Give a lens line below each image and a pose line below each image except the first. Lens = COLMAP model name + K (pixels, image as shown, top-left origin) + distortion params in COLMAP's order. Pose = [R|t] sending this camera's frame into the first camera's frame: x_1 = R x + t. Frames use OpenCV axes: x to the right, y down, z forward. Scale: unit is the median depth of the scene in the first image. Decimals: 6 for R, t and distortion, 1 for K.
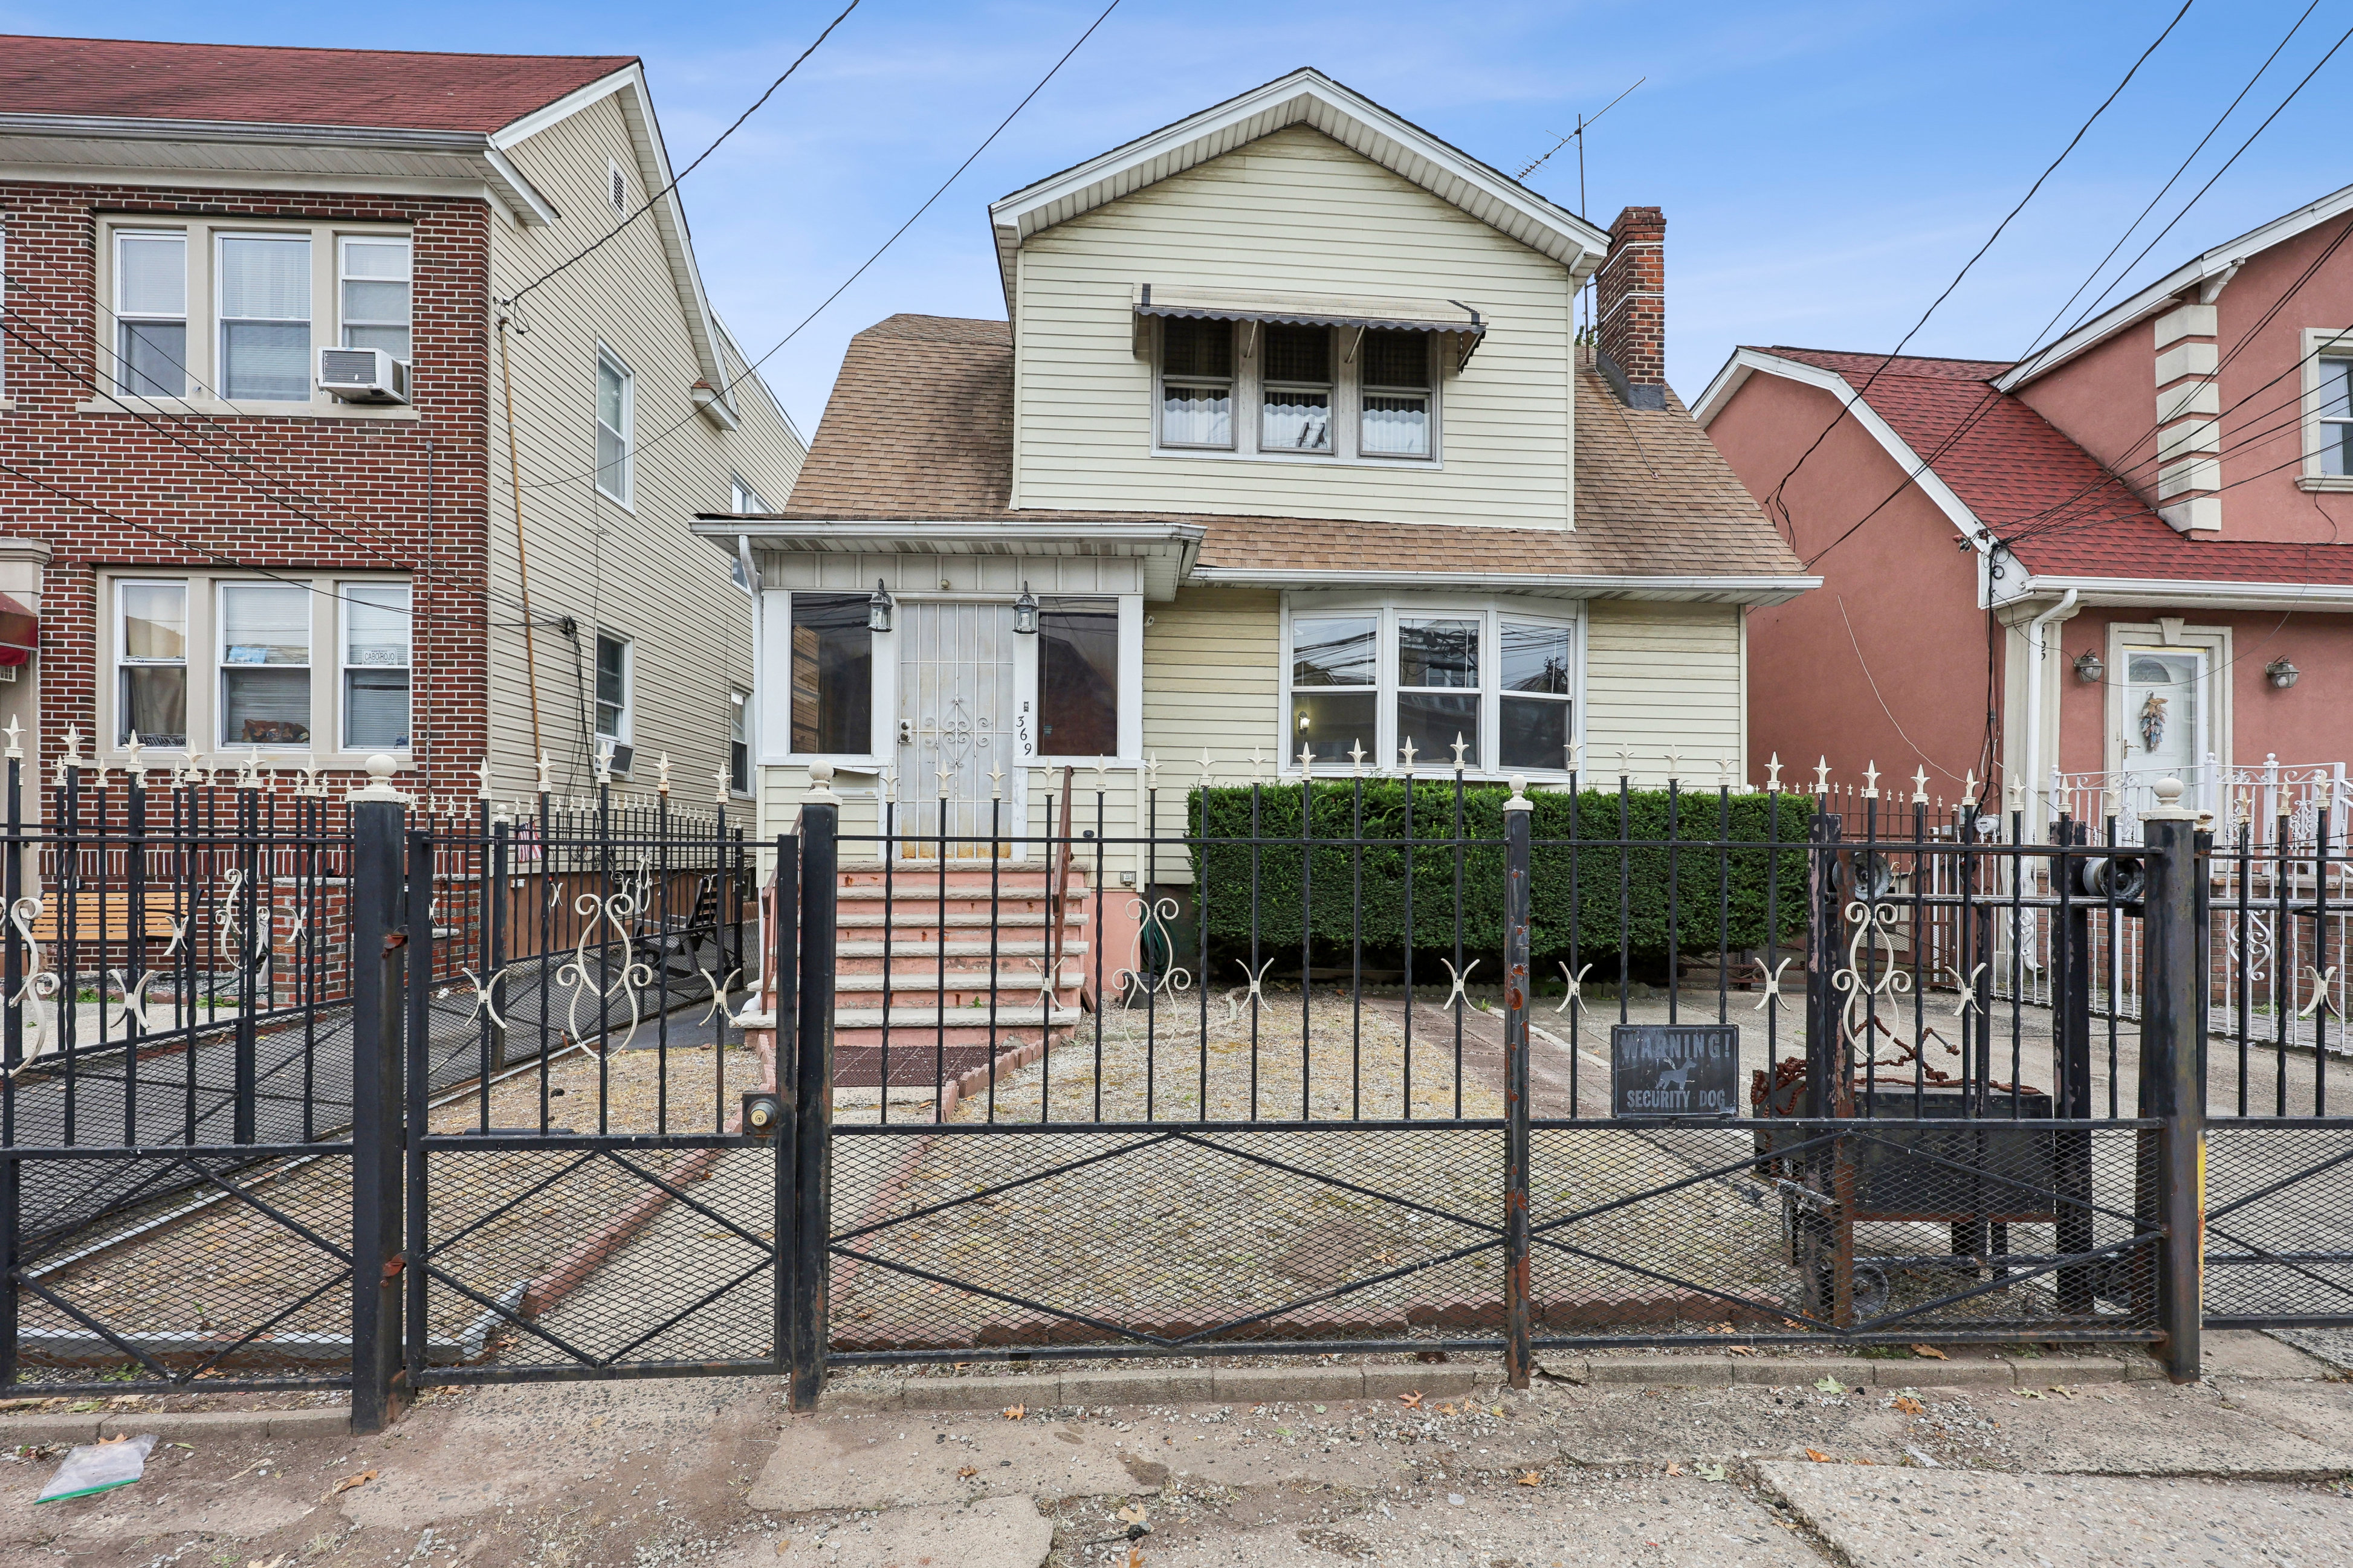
lens RADIAL K [[964.4, 0, 1116.3], [0, 964.4, 911.5], [0, 0, 1]] dist [-0.000353, 0.000243]
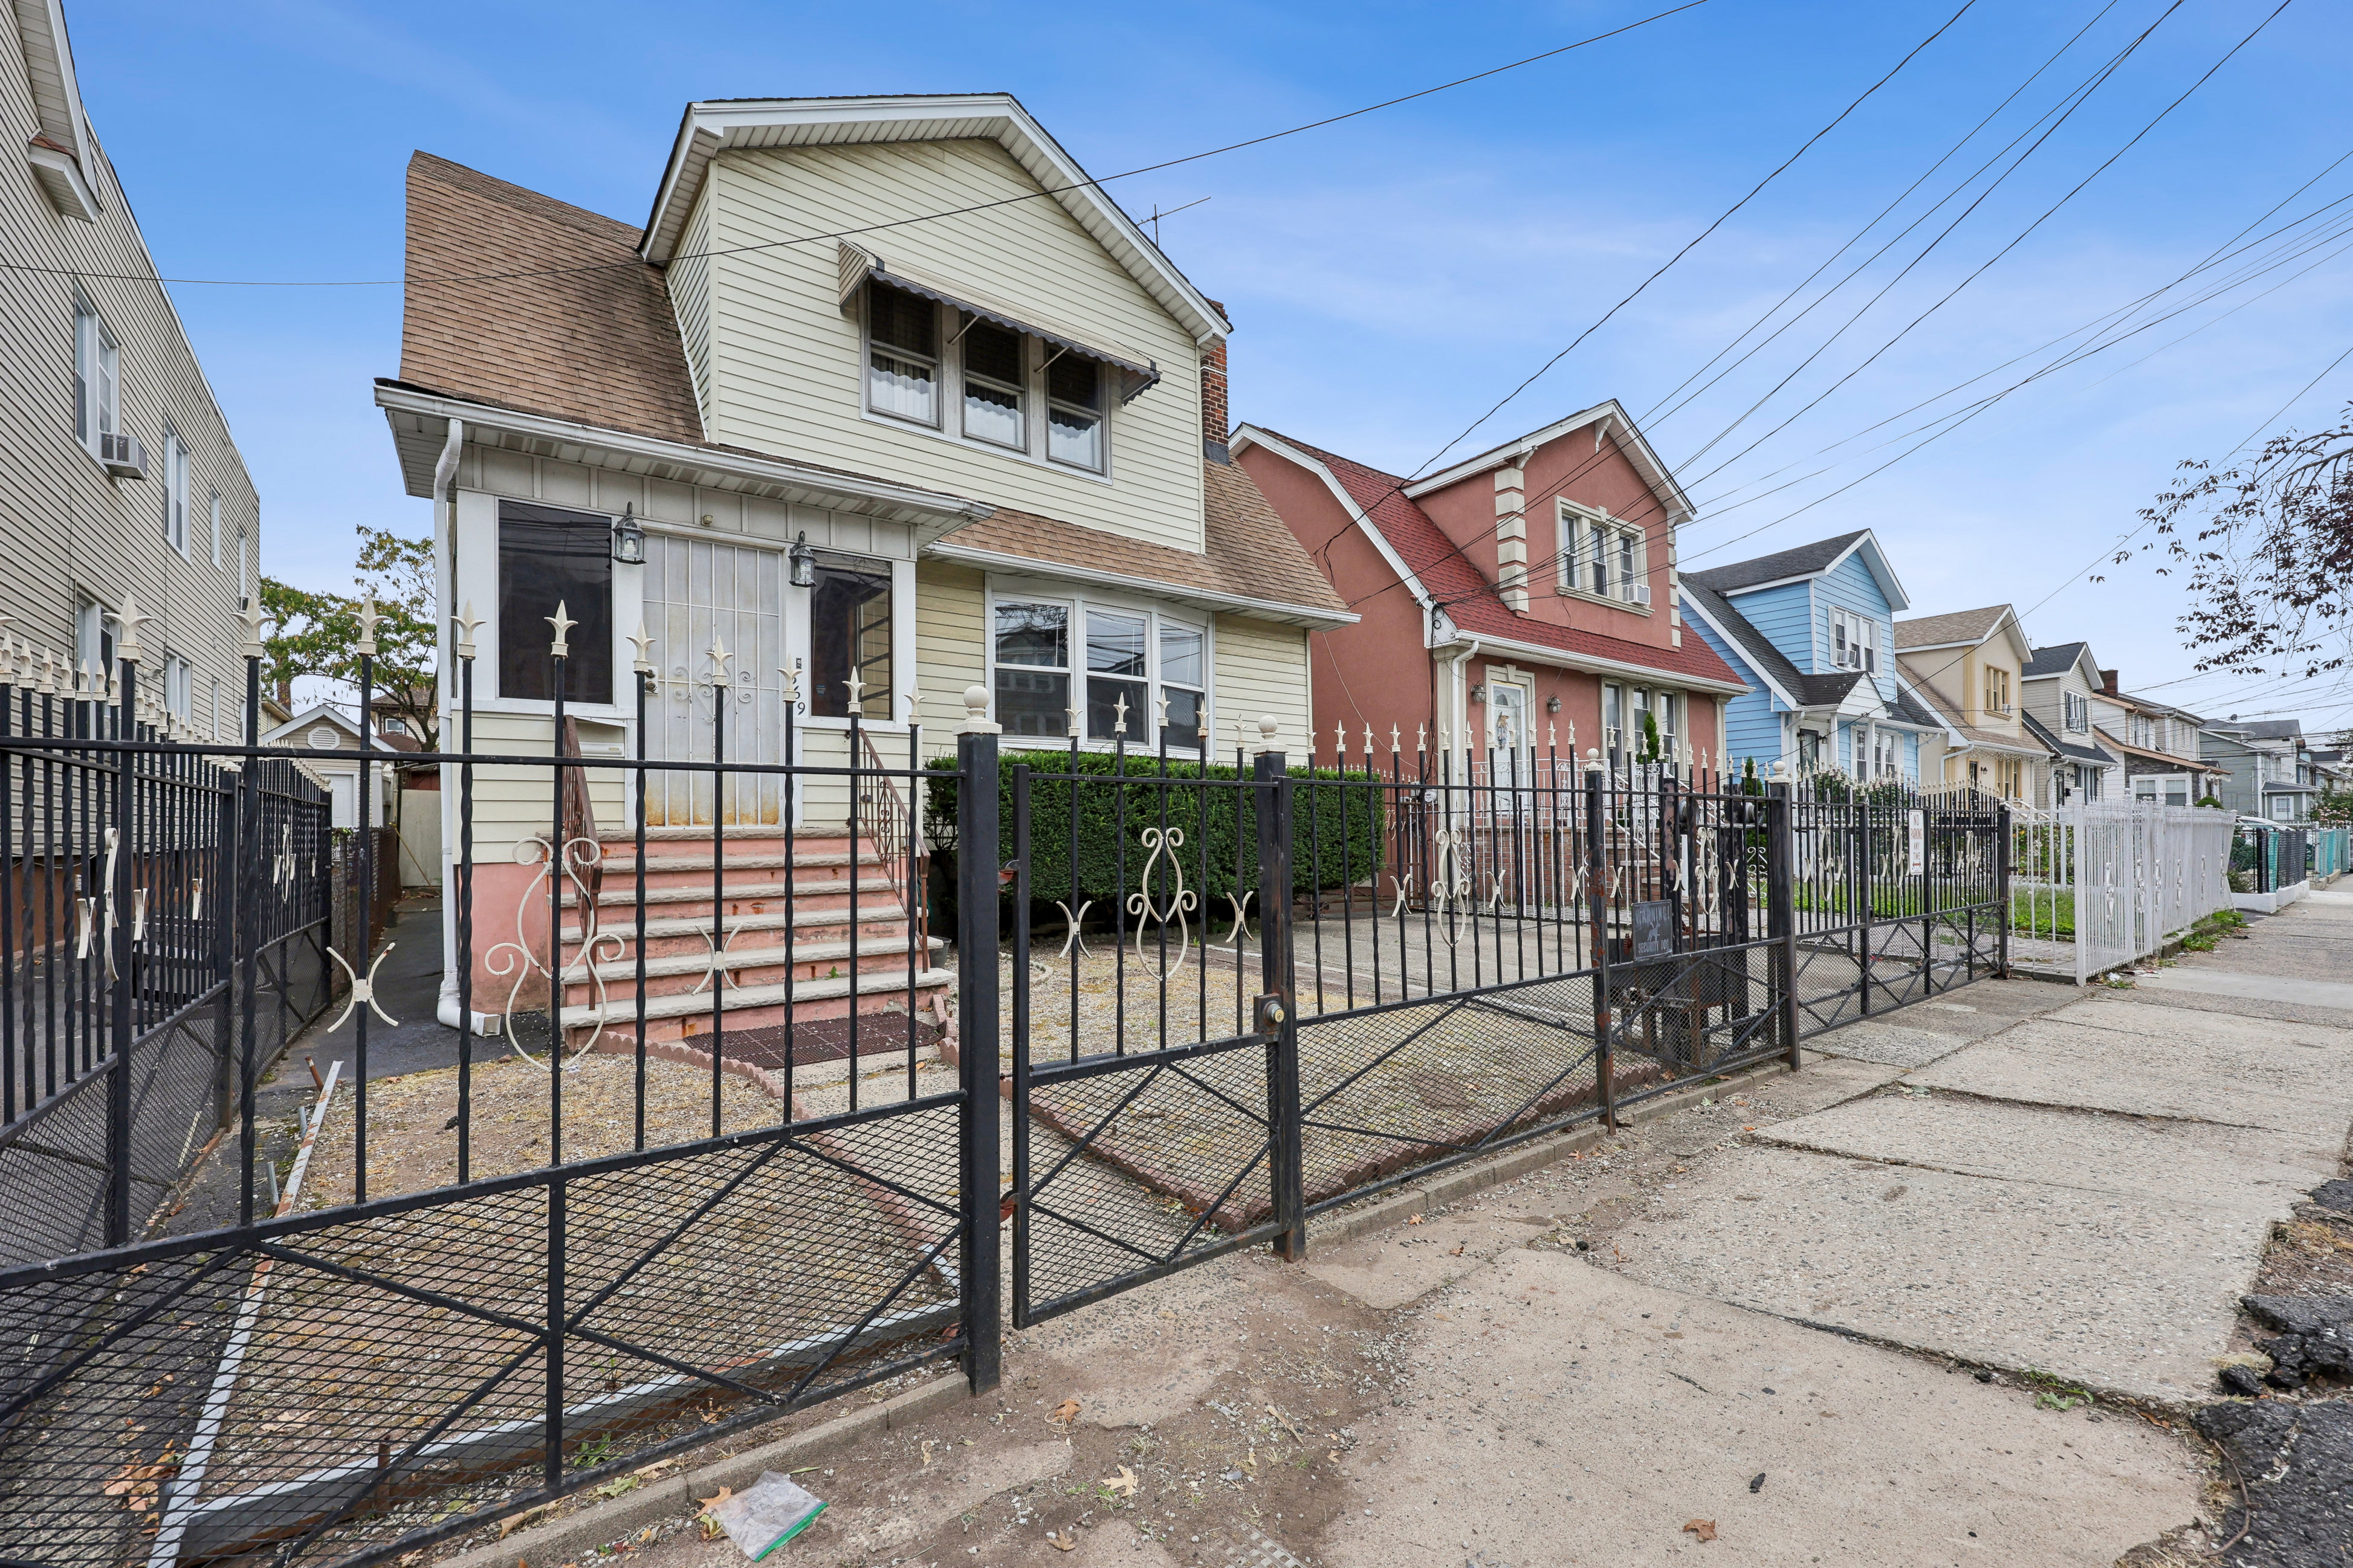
lens RADIAL K [[948.5, 0, 1175.4], [0, 948.5, 878.3], [0, 0, 1]] dist [0.001602, -0.000067]
pose [[0.834029, -0.042841, 0.550055, -0.246586], [0.046975, 0.998874, 0.006571, 0.007167], [-0.549718, 0.020359, 0.835102, 0.020761]]
